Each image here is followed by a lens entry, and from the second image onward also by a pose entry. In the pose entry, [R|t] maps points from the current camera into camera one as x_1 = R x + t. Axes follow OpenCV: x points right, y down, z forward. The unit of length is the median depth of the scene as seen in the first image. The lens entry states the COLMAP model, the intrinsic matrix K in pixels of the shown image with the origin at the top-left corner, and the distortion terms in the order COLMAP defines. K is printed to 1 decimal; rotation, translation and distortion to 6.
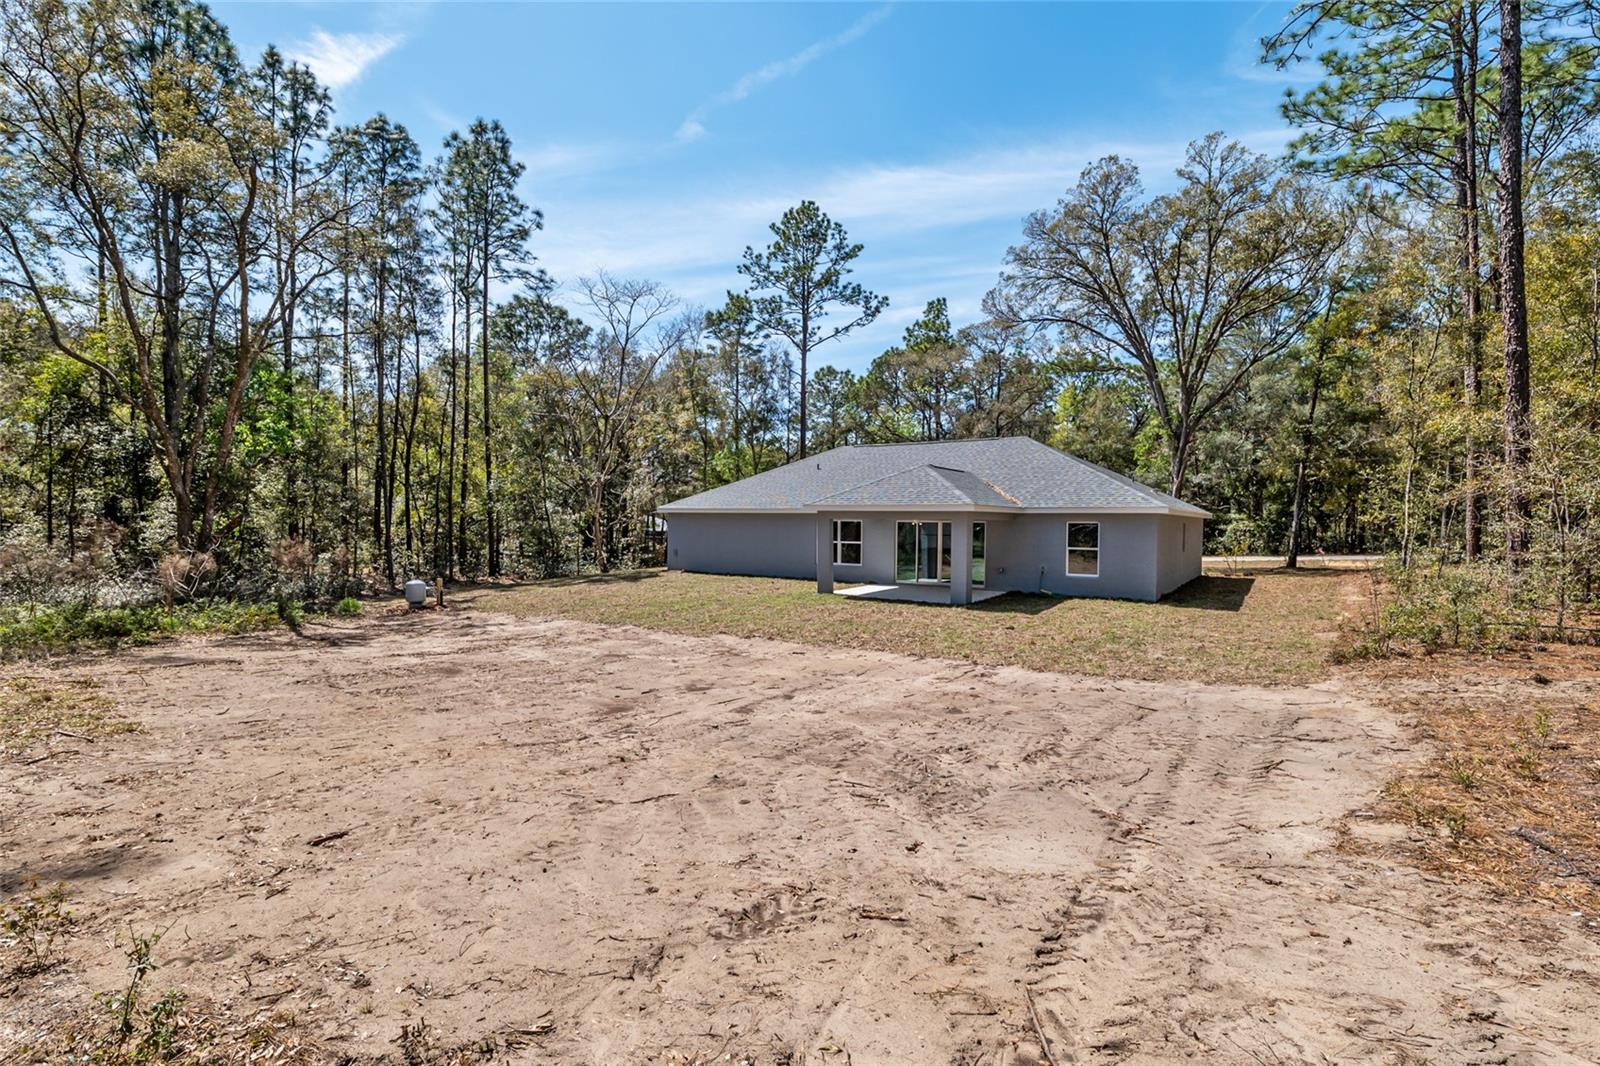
lens RADIAL K [[717.4, 0, 800.0], [0, 717.4, 533.0], [0, 0, 1]] dist [0.002946, 0.000239]
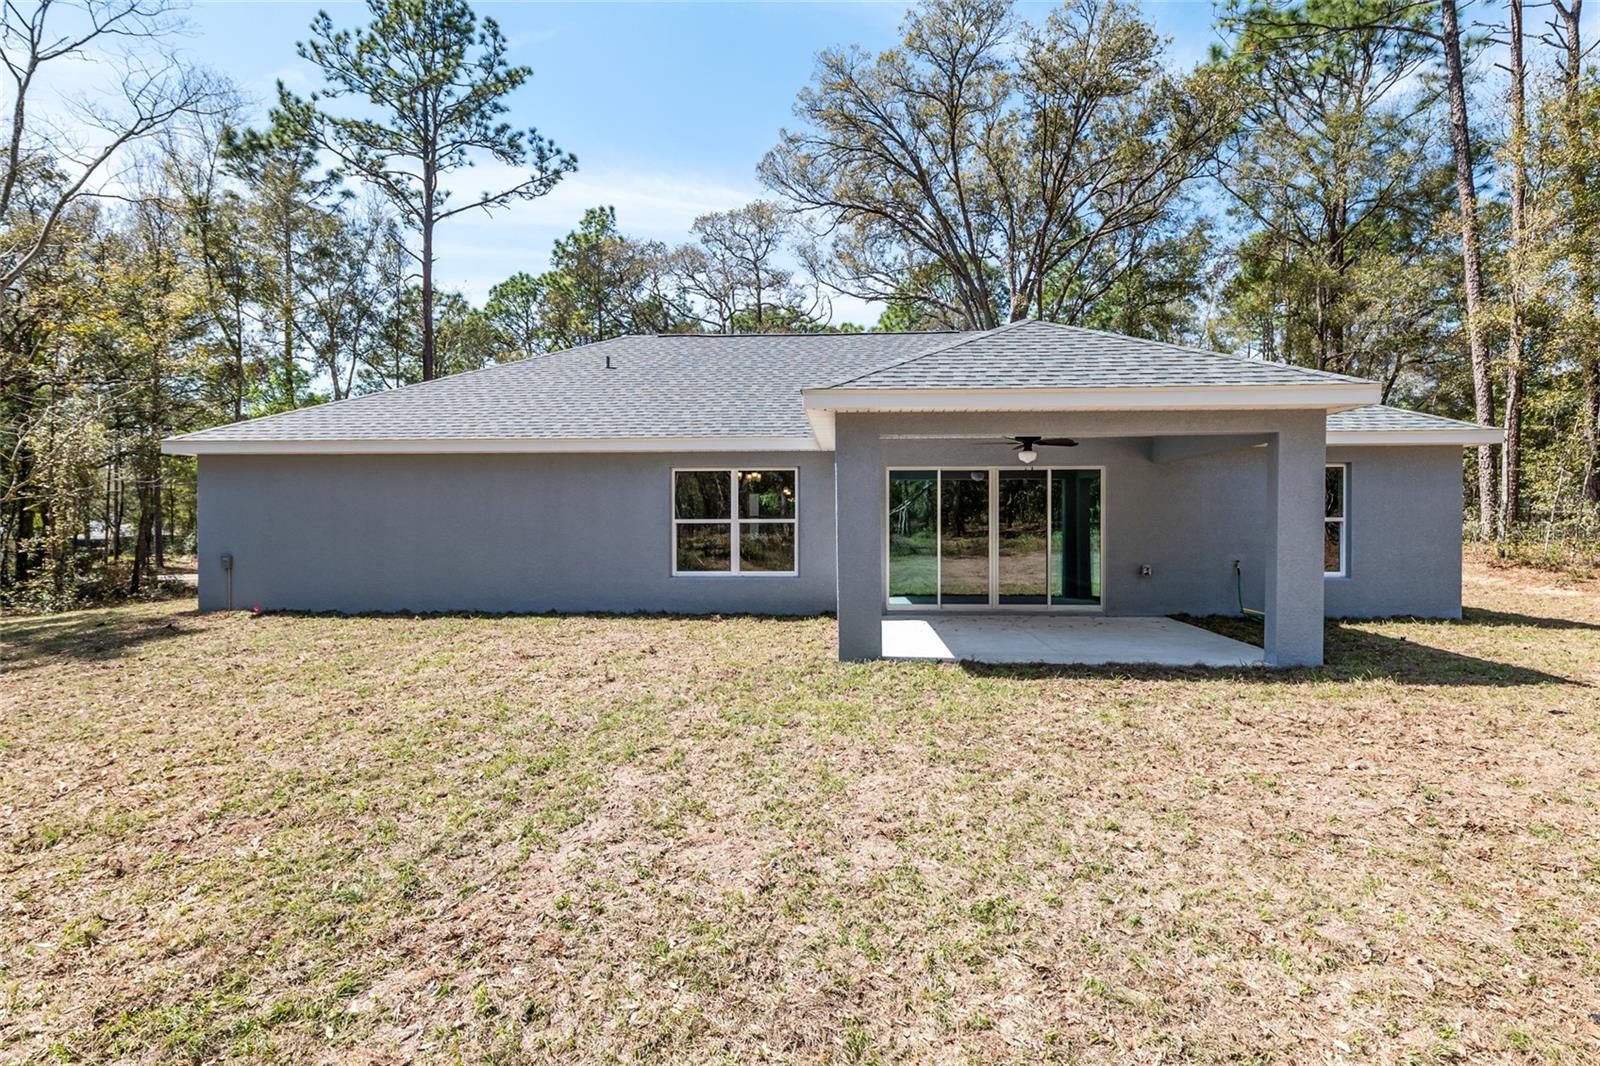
lens RADIAL K [[829.5, 0, 800.0], [0, 829.5, 533.0], [0, 0, 1]] dist [-0.010211, -0.000026]
pose [[0.865758, -0.008890, 0.500383, -0.073021], [0.014341, 0.999872, -0.007049, 0.010861], [-0.500257, 0.013279, 0.865775, 0.268229]]
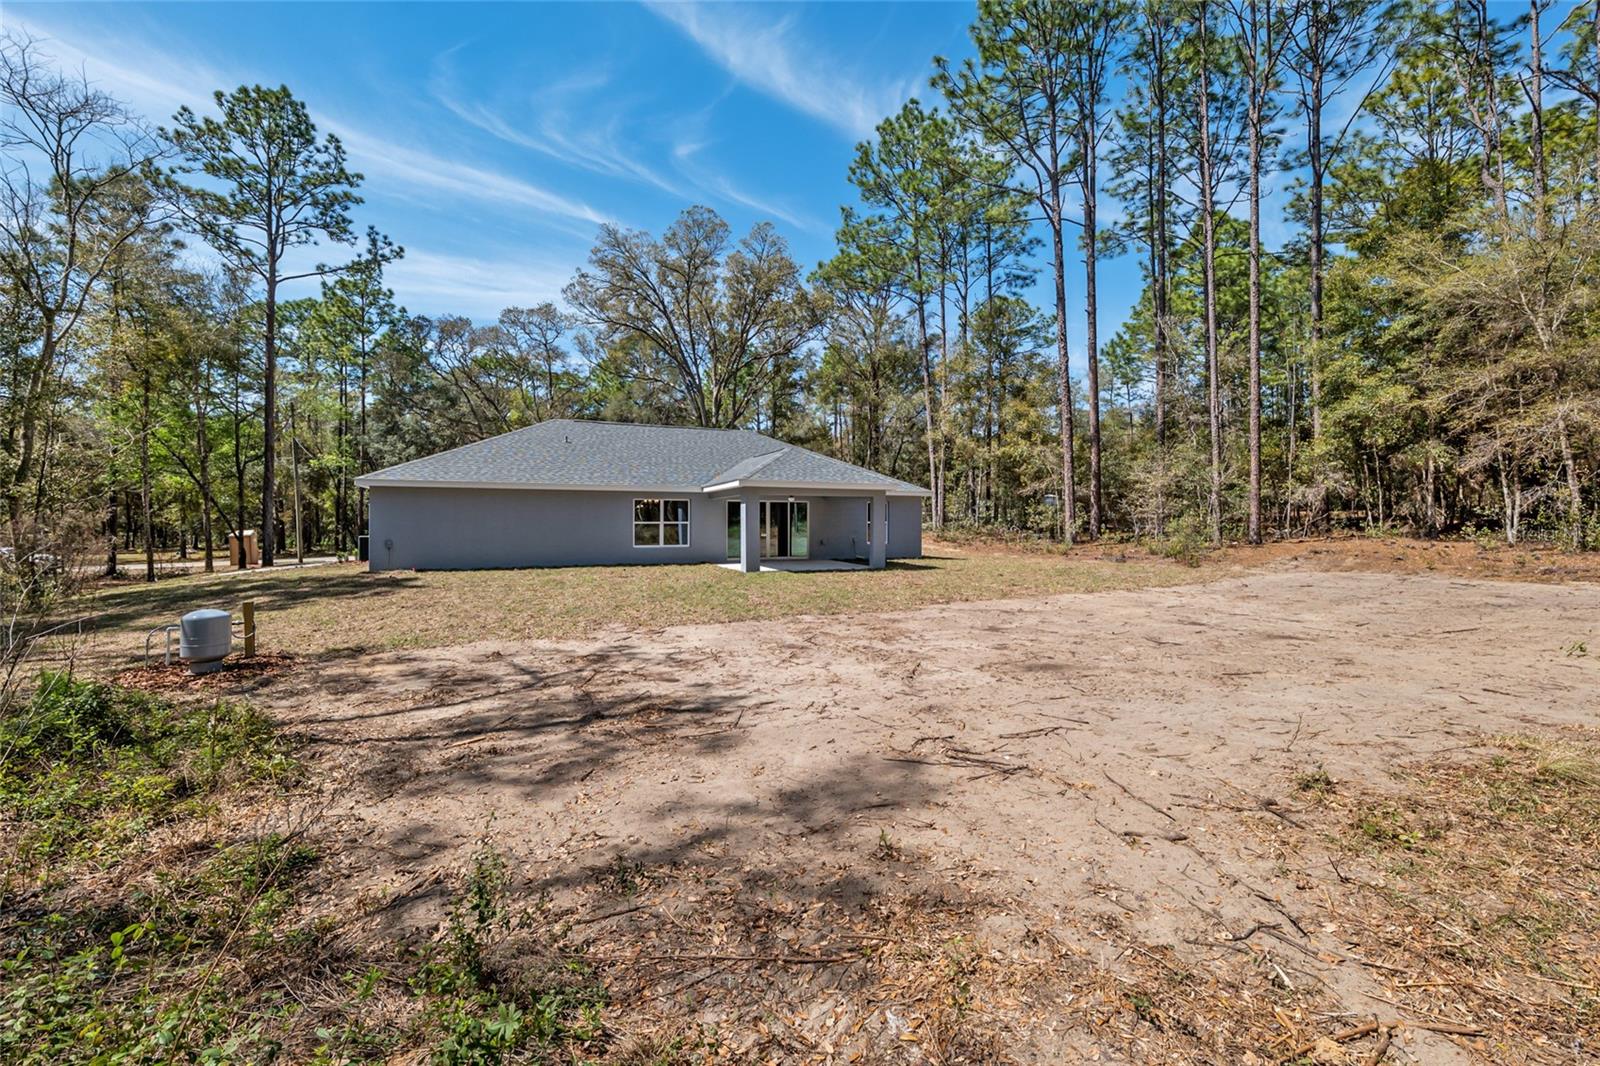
lens RADIAL K [[662.8, 0, 796.6], [0, 662.8, 504.0], [0, 0, 1]] dist [-0.001644, -0.000092]
pose [[0.546766, 0.011527, 0.837206, -0.273872], [0.019863, 0.999445, -0.026733, 0.006638], [-0.837050, 0.031246, 0.546233, 0.178907]]
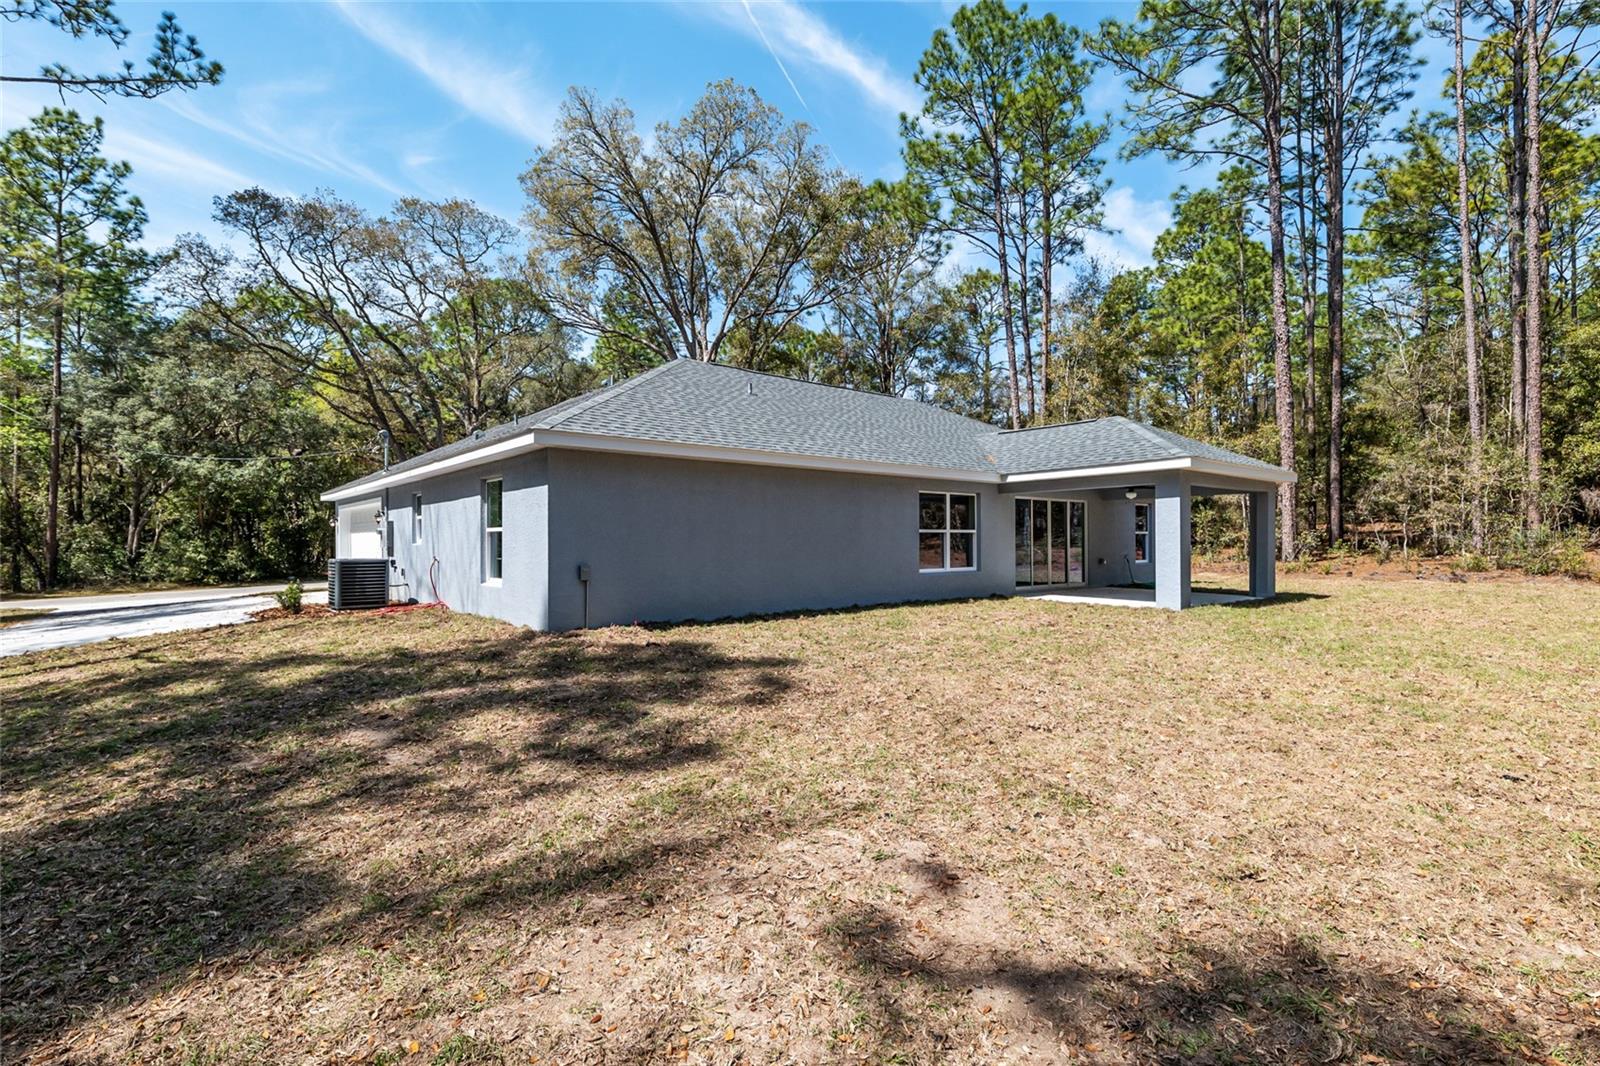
lens RADIAL K [[774.8, 0, 808.0], [0, 774.8, 546.6], [0, 0, 1]] dist [0.001124, -0.000336]
pose [[0.304571, -0.009780, 0.952440, -0.266590], [0.015249, 0.999869, 0.005390, 0.009246], [-0.952368, 0.012882, 0.304680, 0.436754]]
